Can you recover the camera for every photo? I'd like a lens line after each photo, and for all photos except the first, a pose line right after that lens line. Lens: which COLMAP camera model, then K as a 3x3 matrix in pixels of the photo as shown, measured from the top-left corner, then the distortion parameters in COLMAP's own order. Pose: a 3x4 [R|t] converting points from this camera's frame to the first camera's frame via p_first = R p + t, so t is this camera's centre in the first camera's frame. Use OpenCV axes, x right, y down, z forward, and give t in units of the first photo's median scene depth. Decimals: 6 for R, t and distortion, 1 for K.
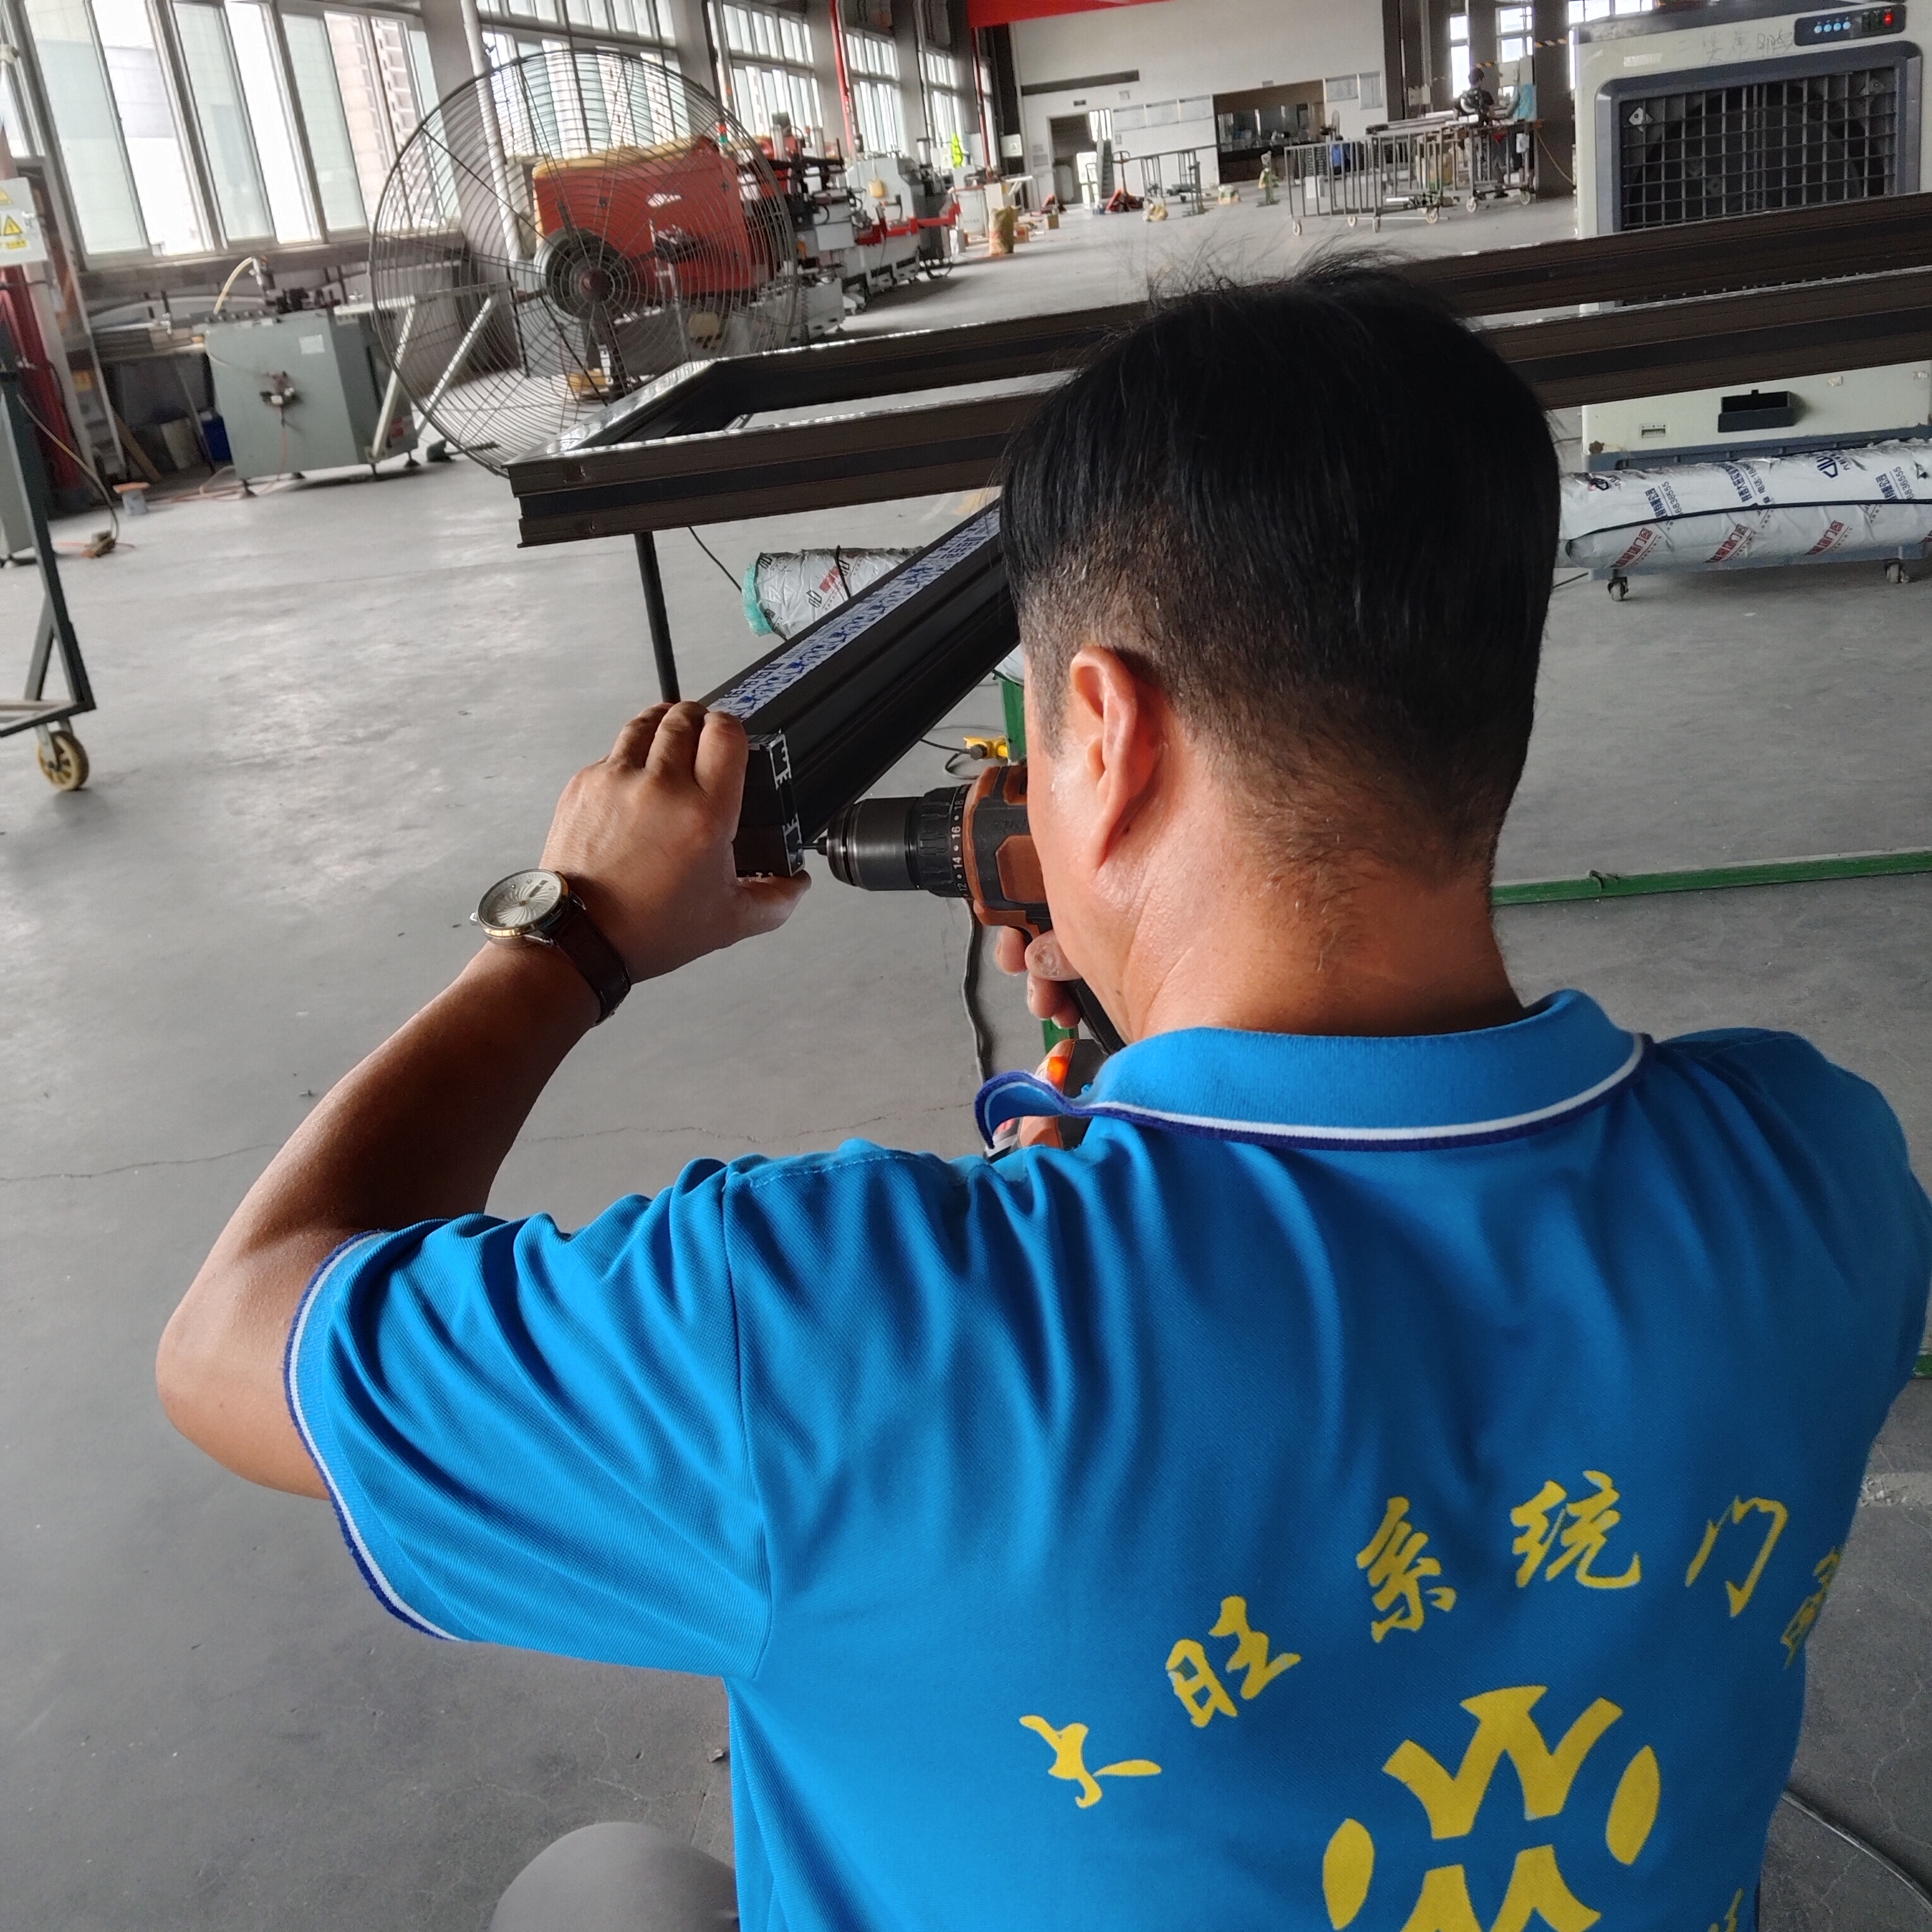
lens RADIAL K [[2044.9, 0, 969.4], [0, 2044.9, 965.9], [0, 0, 1]] dist [0.004336, 0.000000]
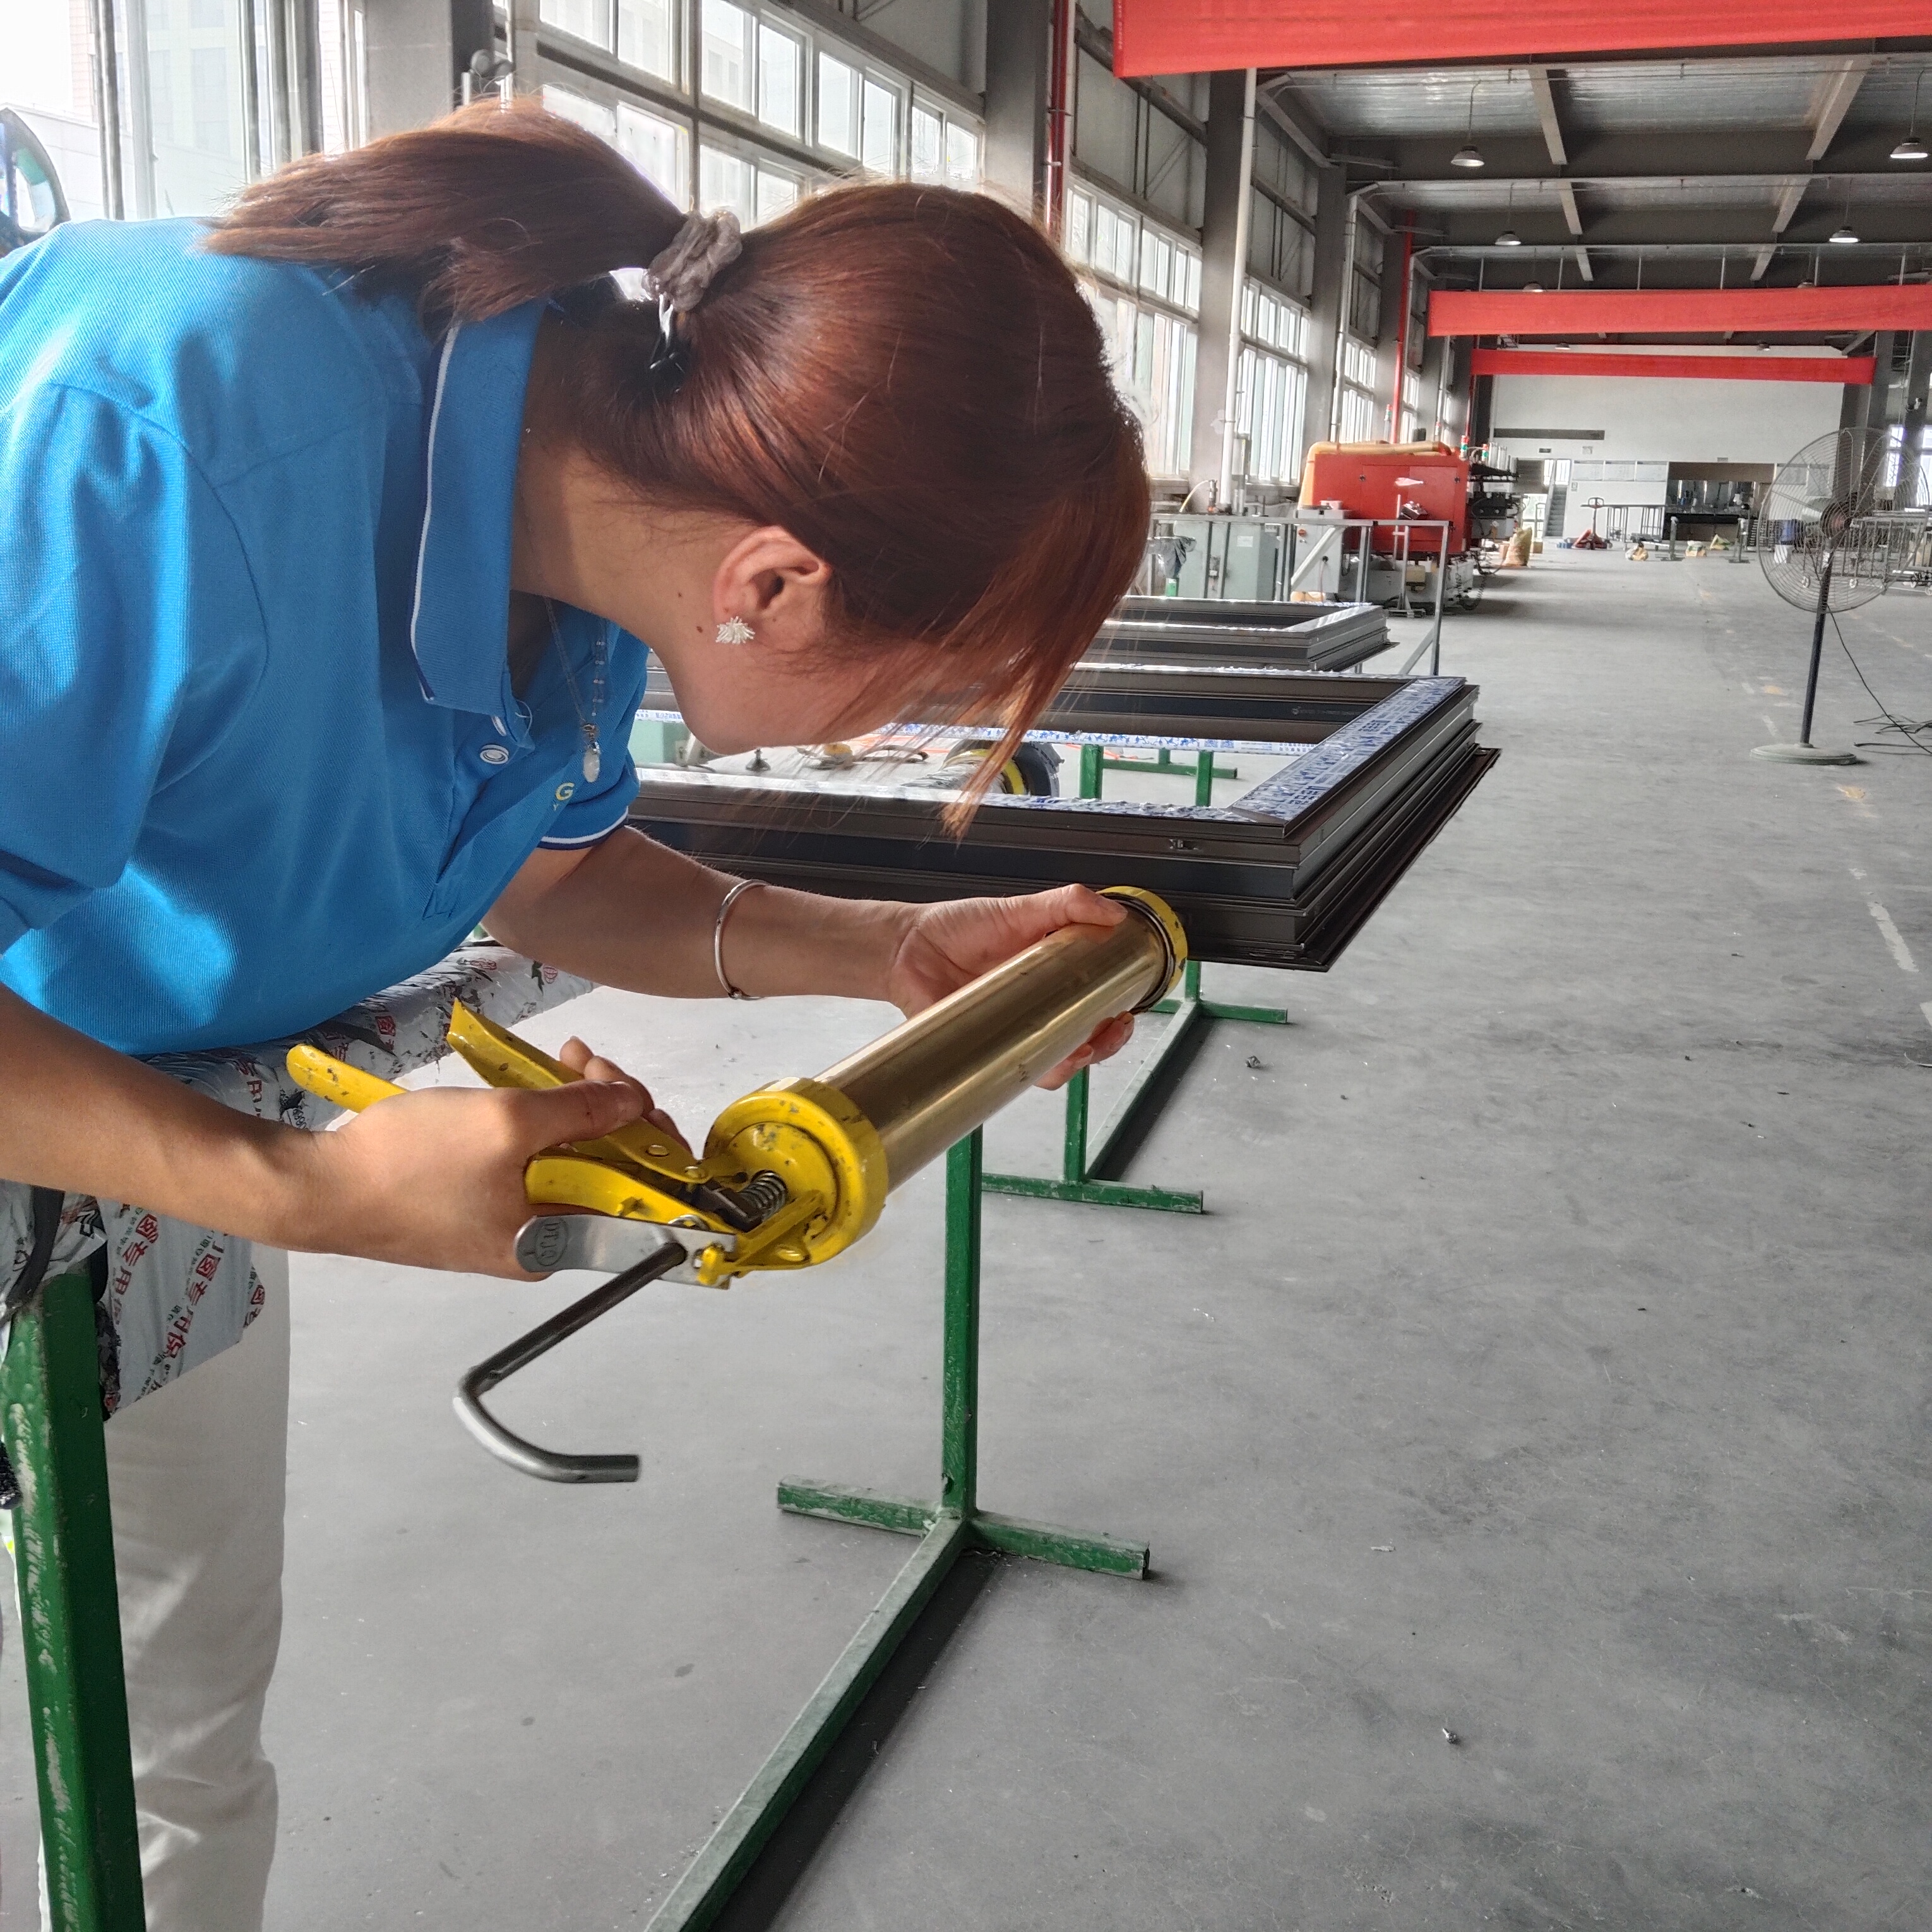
lens RADIAL K [[2044.9, 0, 965.9], [0, 2044.9, 965.6], [0, 0, 1]] dist [0.004336, 0.000000]
pose [[0.974118, 0.183433, -0.132084, -0.055681], [-0.199004, 0.973075, -0.116288, 0.043703], [0.107197, 0.139563, 0.984394, -0.091830]]
